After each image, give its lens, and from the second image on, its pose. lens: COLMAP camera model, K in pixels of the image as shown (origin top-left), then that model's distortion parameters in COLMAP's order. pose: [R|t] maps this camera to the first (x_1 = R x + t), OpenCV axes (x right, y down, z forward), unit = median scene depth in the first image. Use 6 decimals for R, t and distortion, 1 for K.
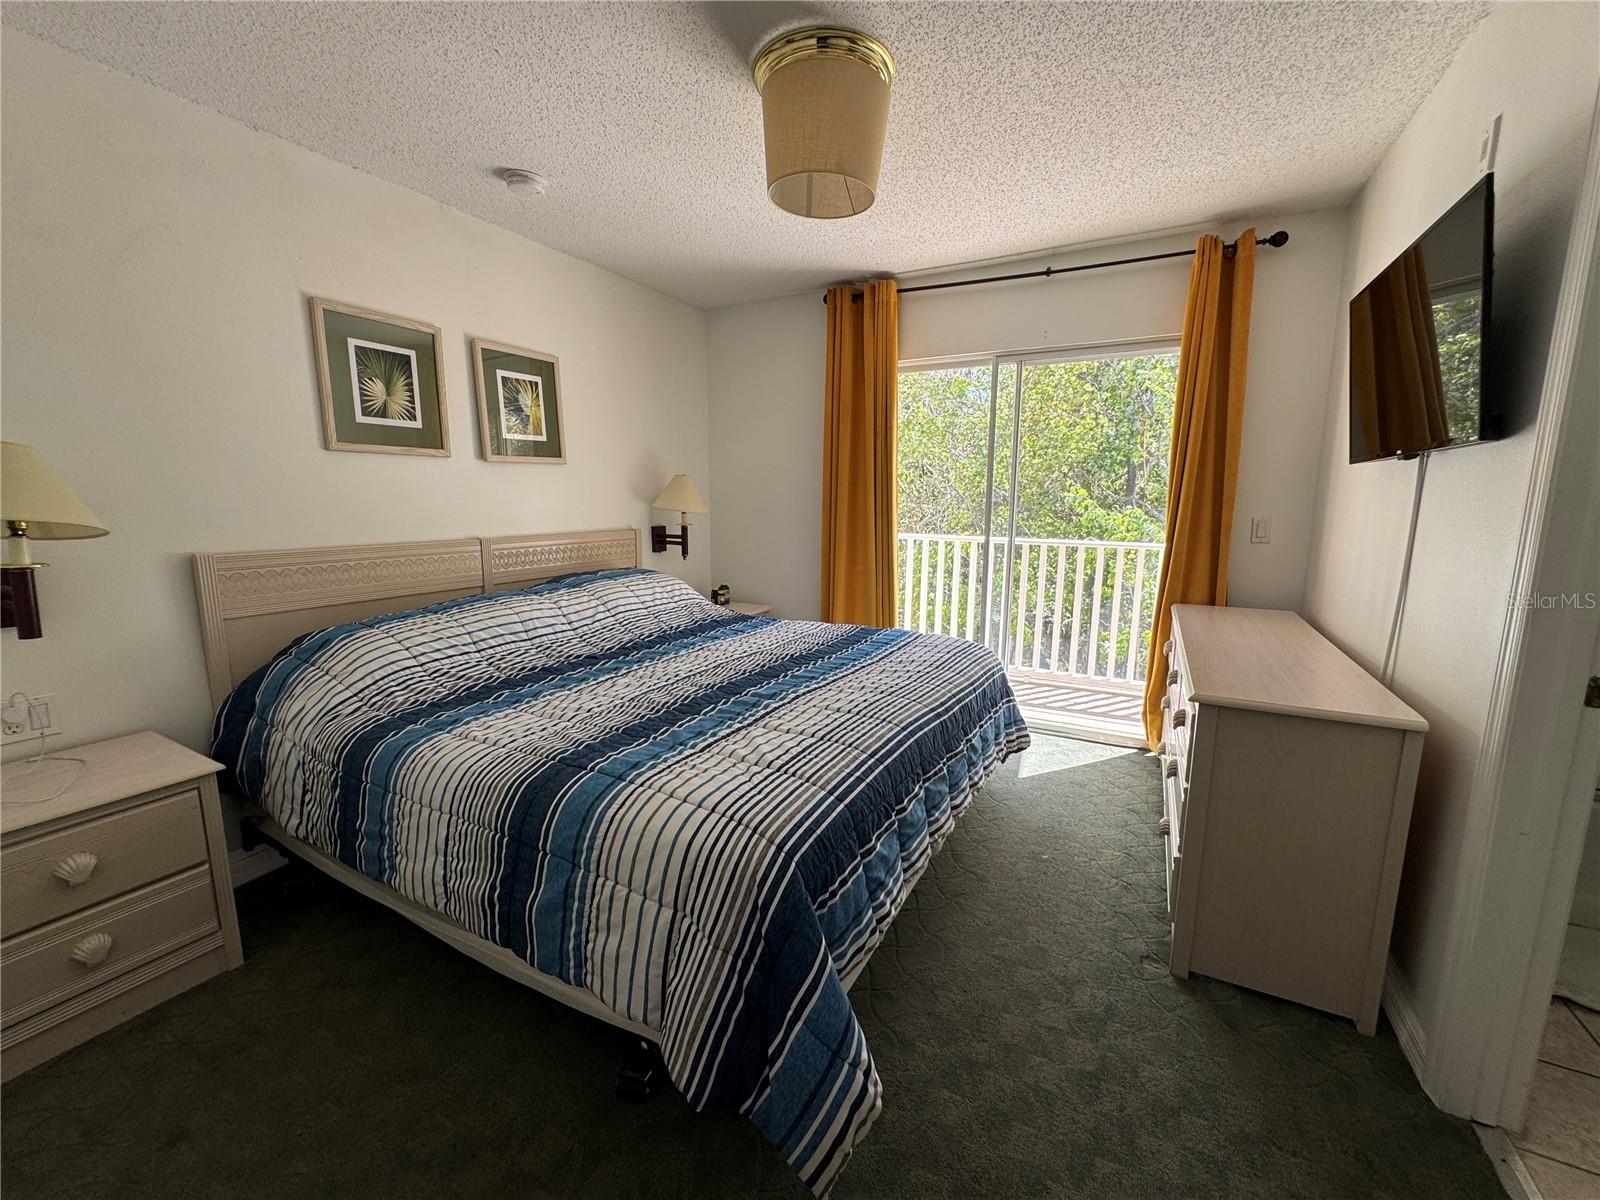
lens RADIAL K [[636.2, 0, 800.0], [0, 636.2, 600.0], [0, 0, 1]] dist [-0.005363, 0.000528]
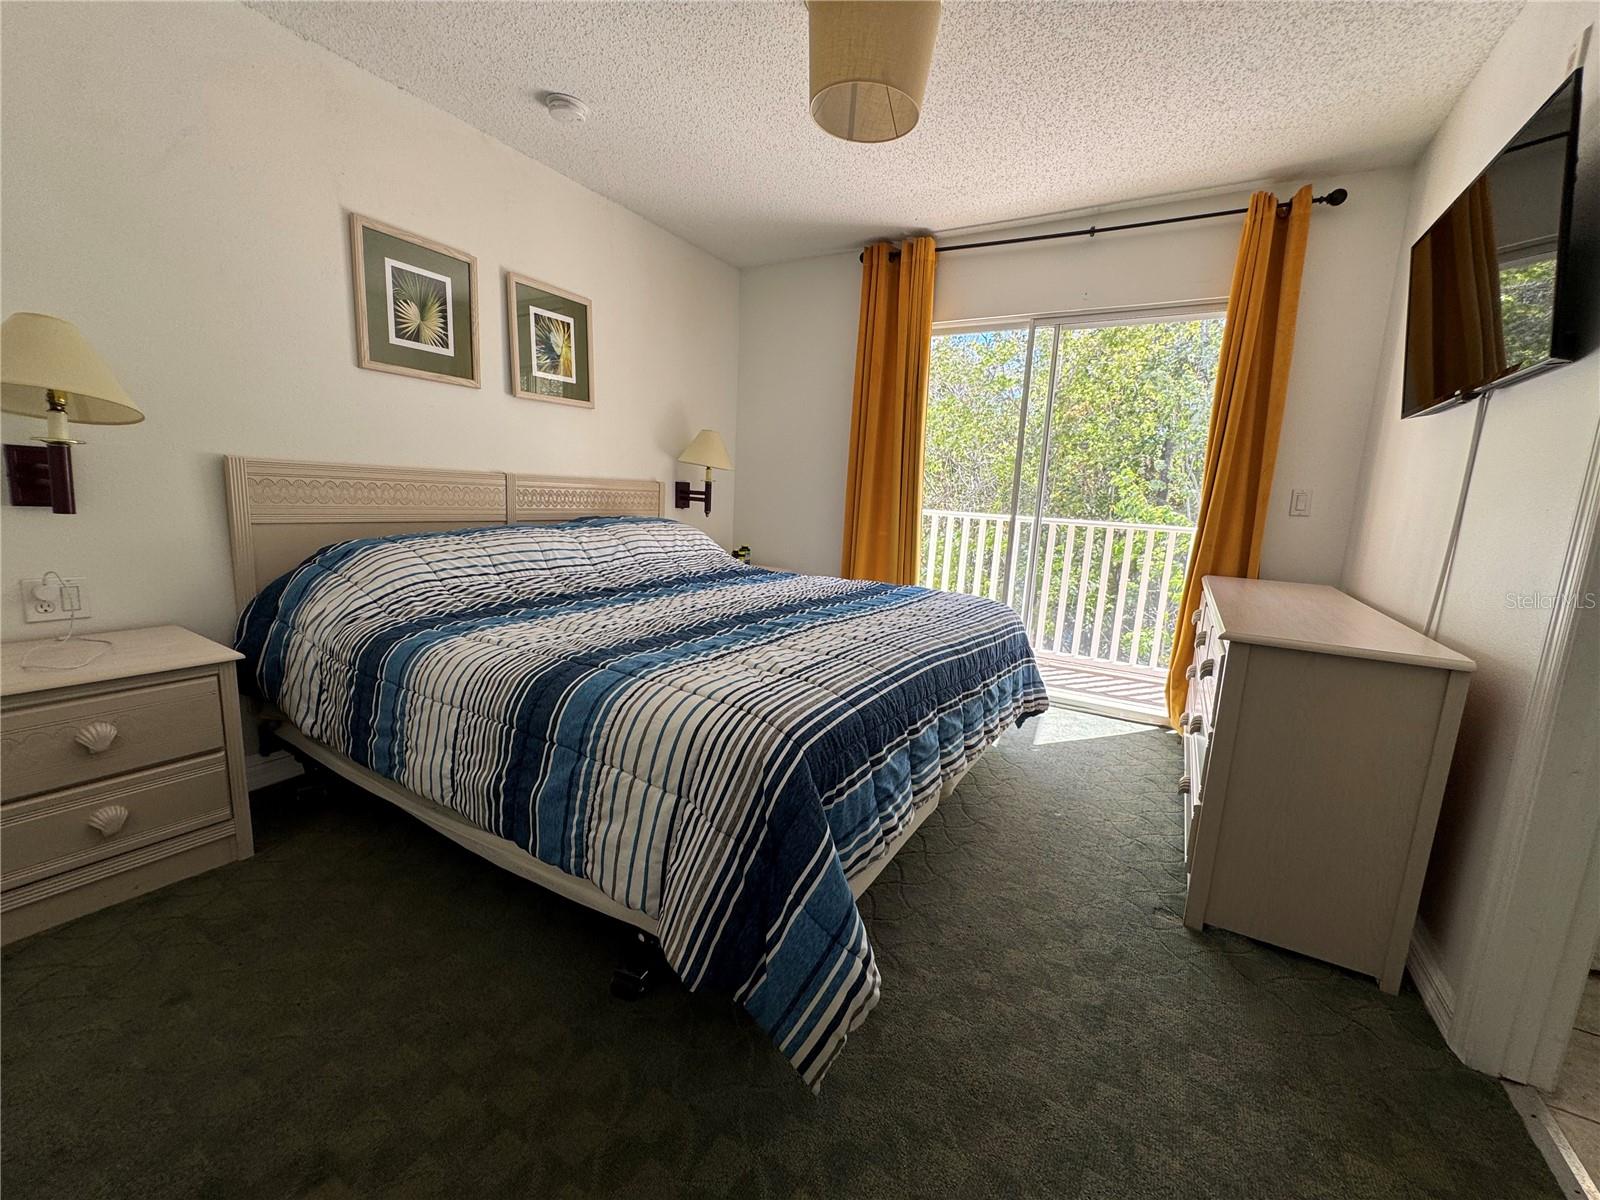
lens RADIAL K [[636.2, 0, 800.0], [0, 636.2, 600.0], [0, 0, 1]] dist [-0.005363, 0.000528]
pose [[0.998207, 0.051276, -0.030893, 0.003504], [-0.051107, 0.998674, 0.006252, 0.111954], [0.031173, -0.004662, 0.999503, 0.015310]]
